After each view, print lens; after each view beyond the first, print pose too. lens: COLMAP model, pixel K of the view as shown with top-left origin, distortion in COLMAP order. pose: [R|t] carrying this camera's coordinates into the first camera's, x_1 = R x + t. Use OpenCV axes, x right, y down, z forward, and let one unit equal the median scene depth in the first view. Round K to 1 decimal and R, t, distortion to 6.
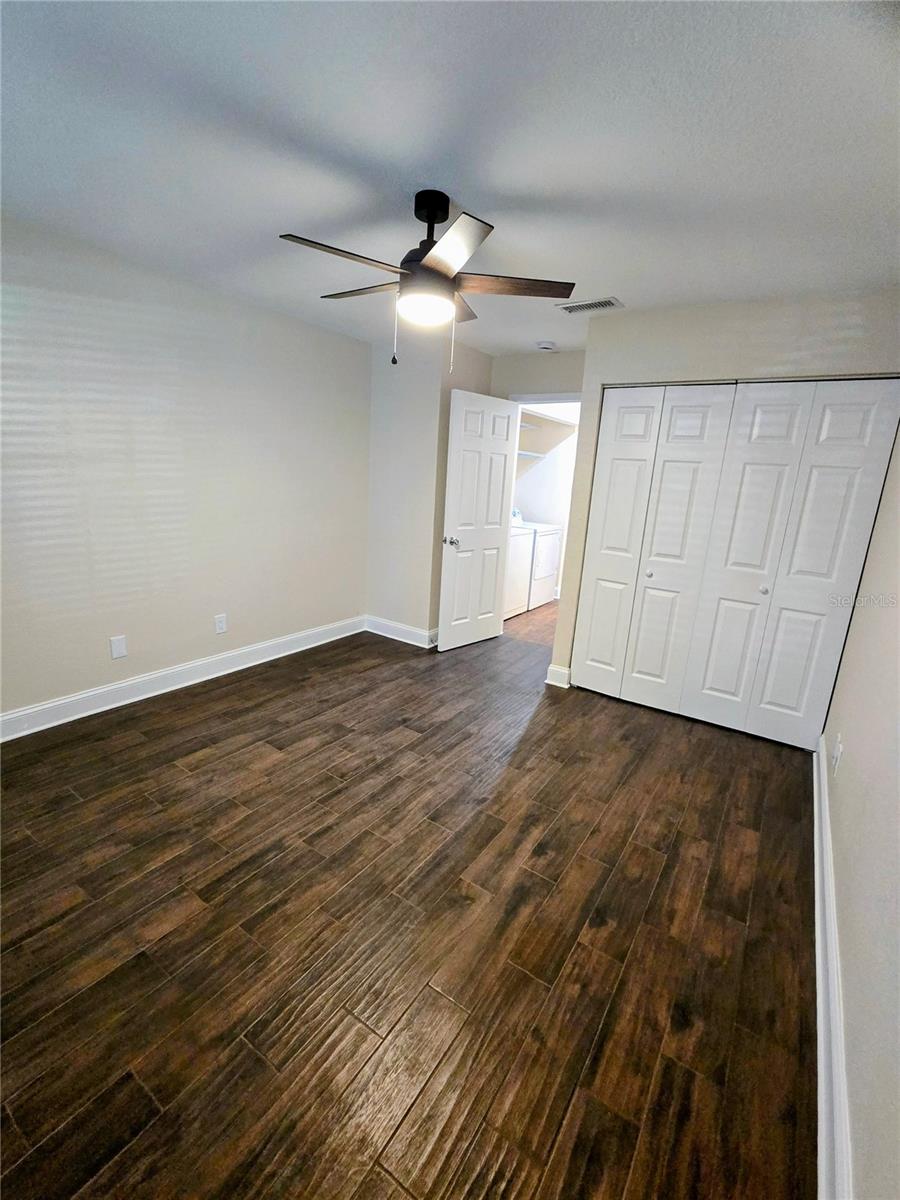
lens RADIAL K [[543.9, 0, 444.6], [0, 543.9, 603.7], [0, 0, 1]] dist [-0.001362, 0.000362]
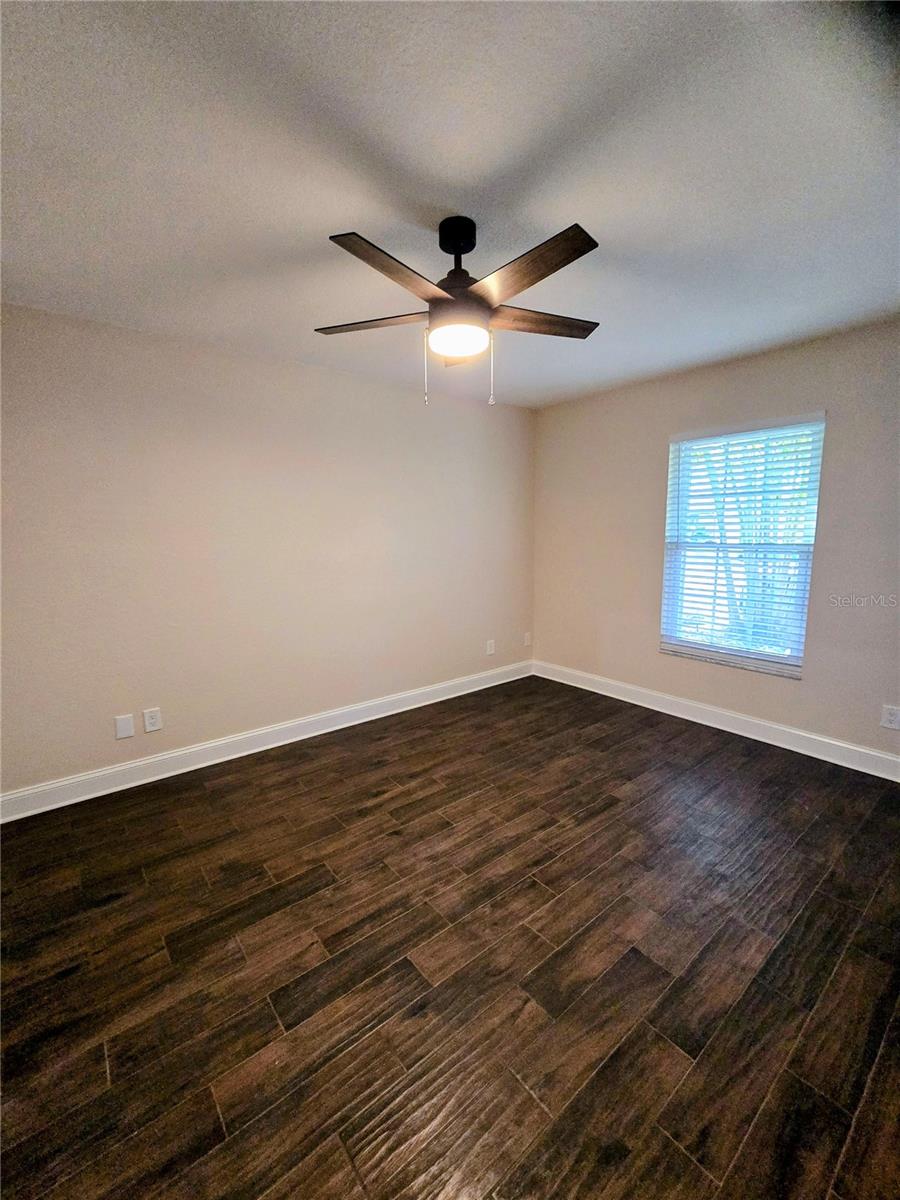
lens RADIAL K [[543.9, 0, 444.6], [0, 543.9, 603.7], [0, 0, 1]] dist [-0.001362, 0.000362]
pose [[-0.959921, -0.088670, 0.265873, -0.257794], [0.016238, 0.929446, 0.368601, -0.415293], [-0.279798, 0.358145, -0.890755, 1.746587]]
